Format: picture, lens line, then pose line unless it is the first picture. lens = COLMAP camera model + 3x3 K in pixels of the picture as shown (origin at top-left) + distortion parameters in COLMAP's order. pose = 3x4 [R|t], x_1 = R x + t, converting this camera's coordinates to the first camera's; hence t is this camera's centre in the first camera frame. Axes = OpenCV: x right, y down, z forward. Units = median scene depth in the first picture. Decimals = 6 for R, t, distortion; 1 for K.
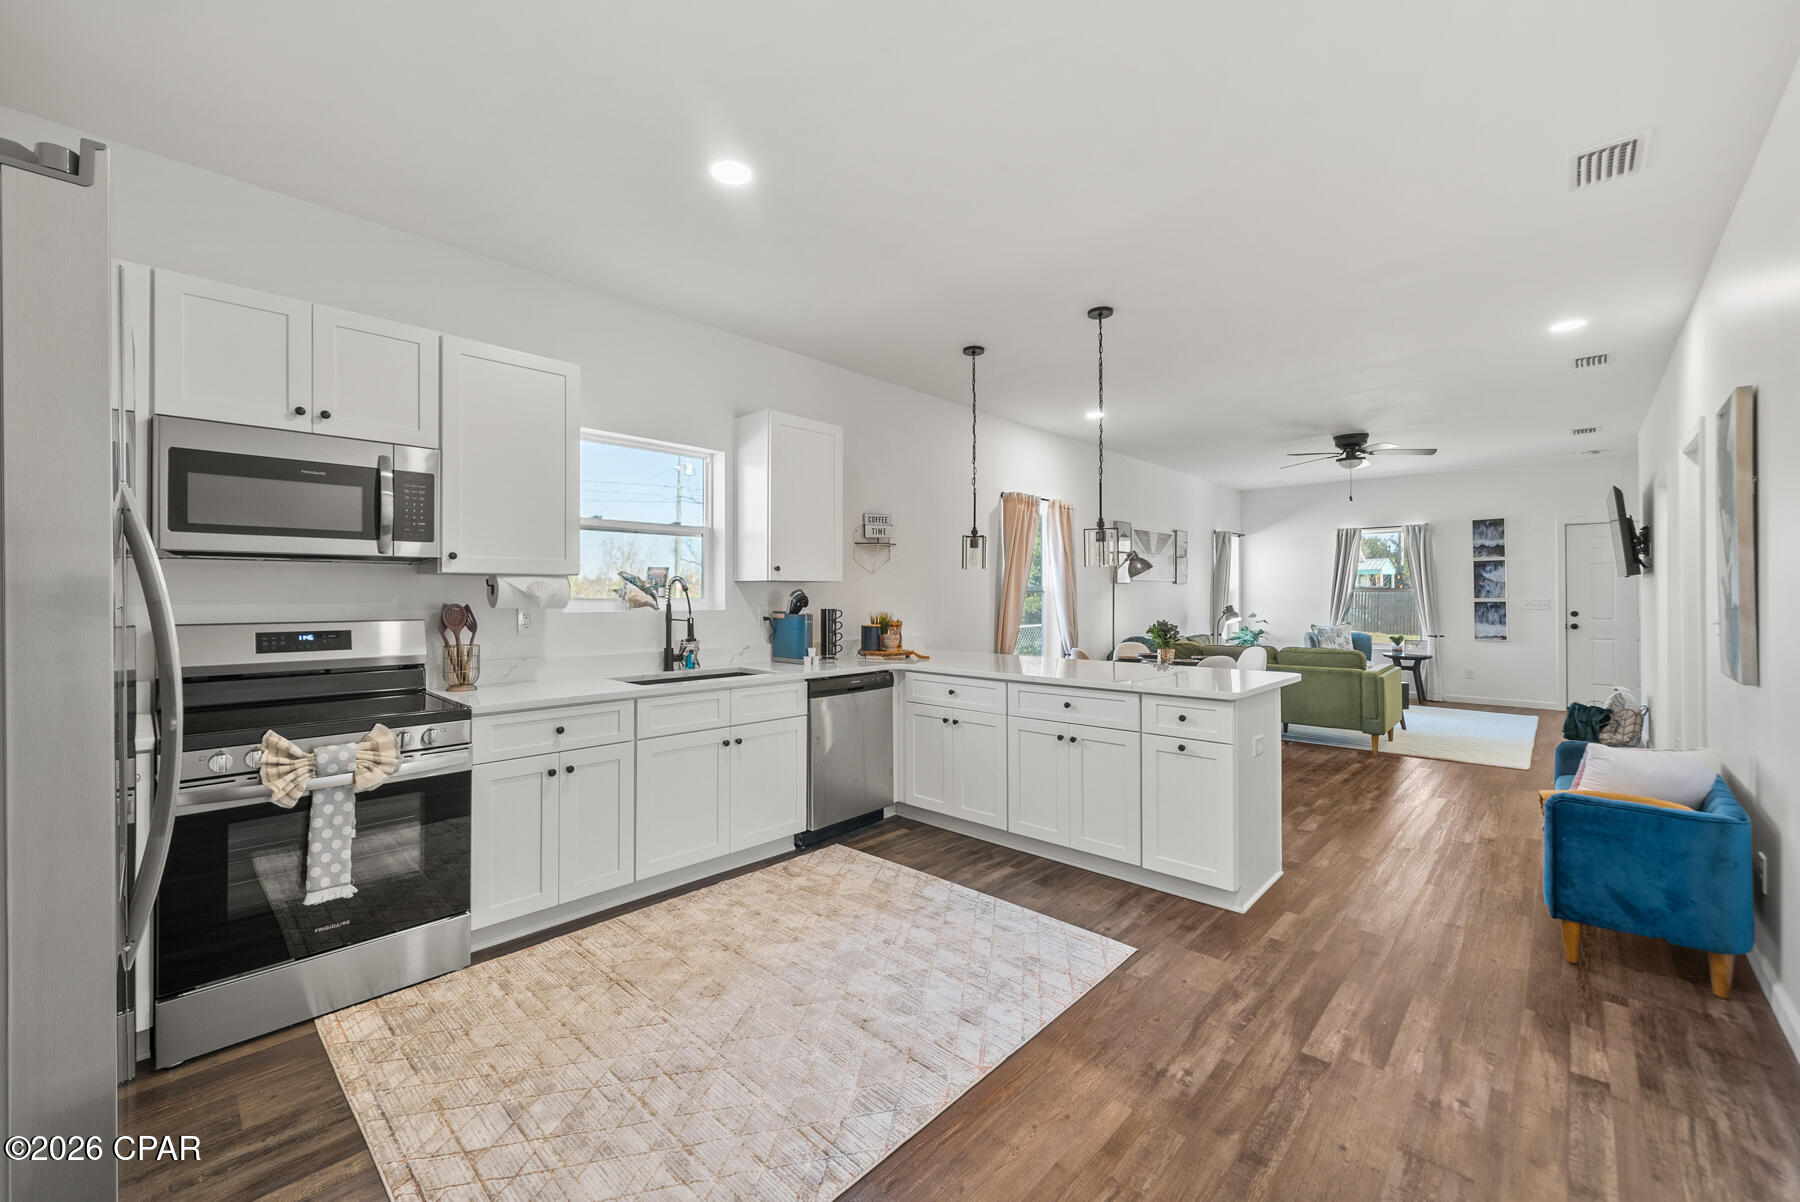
lens RADIAL K [[715.8, 0, 899.8], [0, 715.8, 593.0], [0, 0, 1]] dist [-0.000937, -0.000142]
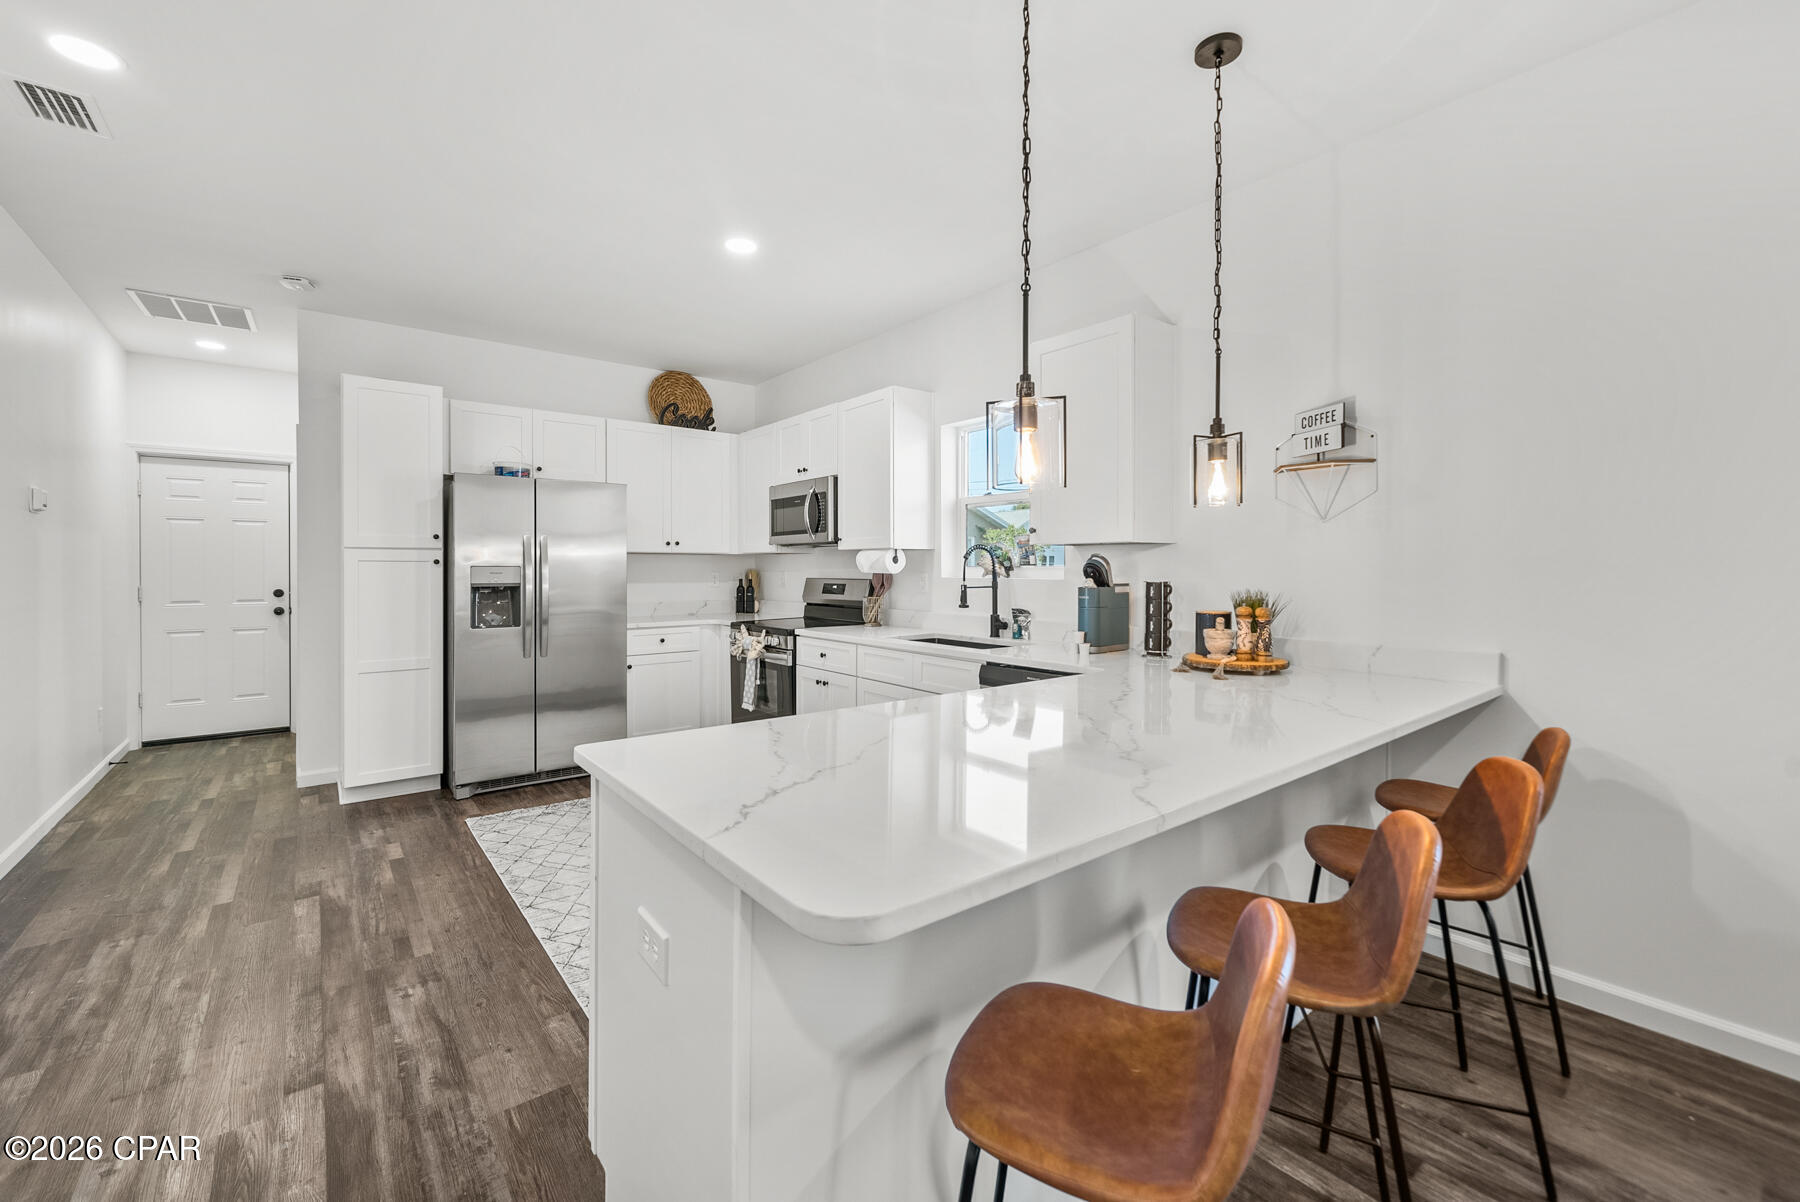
lens RADIAL K [[727.3, 0, 871.3], [0, 727.3, 573.2], [0, 0, 1]] dist [-0.000591, 0.000116]
pose [[-0.157339, 0.006122, -0.987526, 0.365593], [0.001326, 0.999981, 0.005988, 0.005309], [0.987544, -0.000367, -0.157344, 0.496105]]
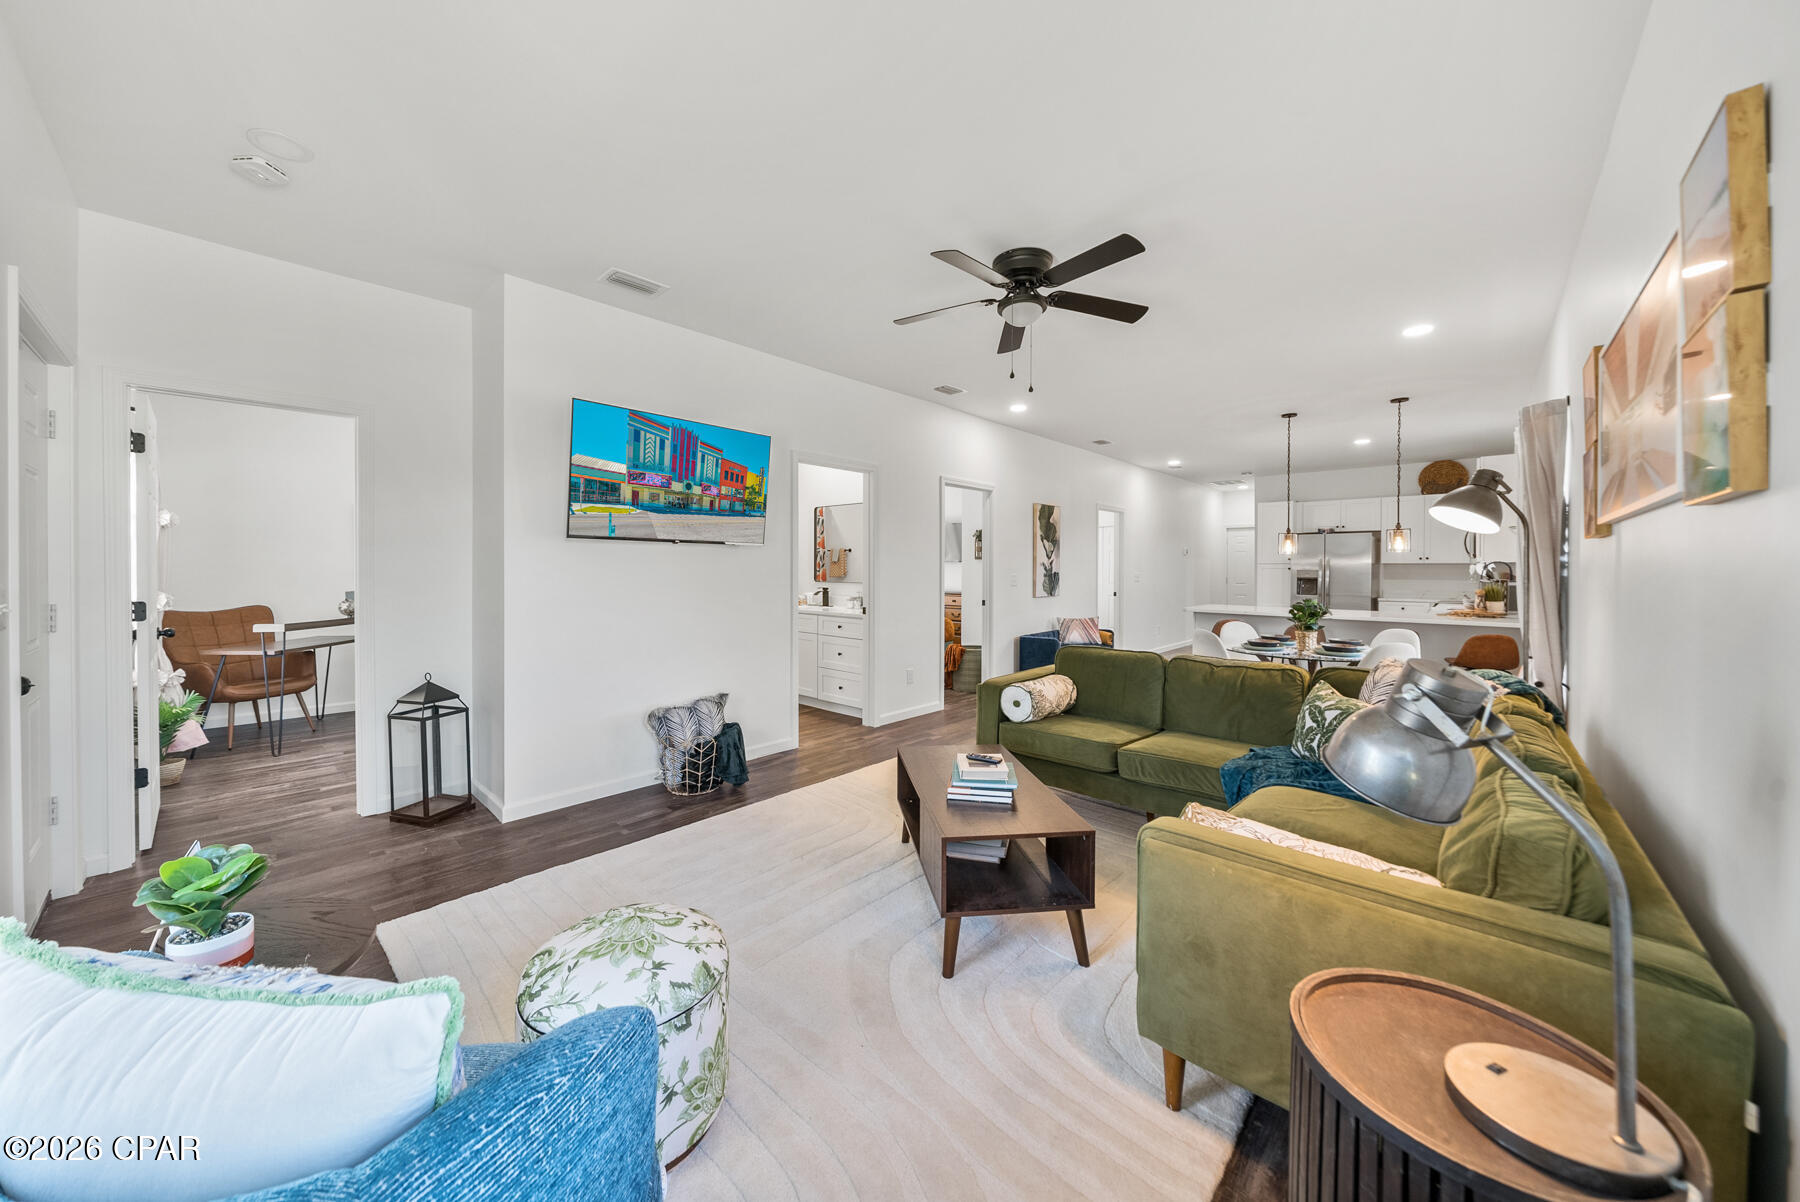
lens RADIAL K [[622.0, 0, 902.5], [0, 622.0, 573.7], [0, 0, 1]] dist [-0.000025, -0.000010]
pose [[-0.999980, 0.000902, -0.006314, 0.655490], [0.000873, 0.999989, 0.004681, 0.002749], [0.006318, 0.004675, -0.999969, 1.328743]]
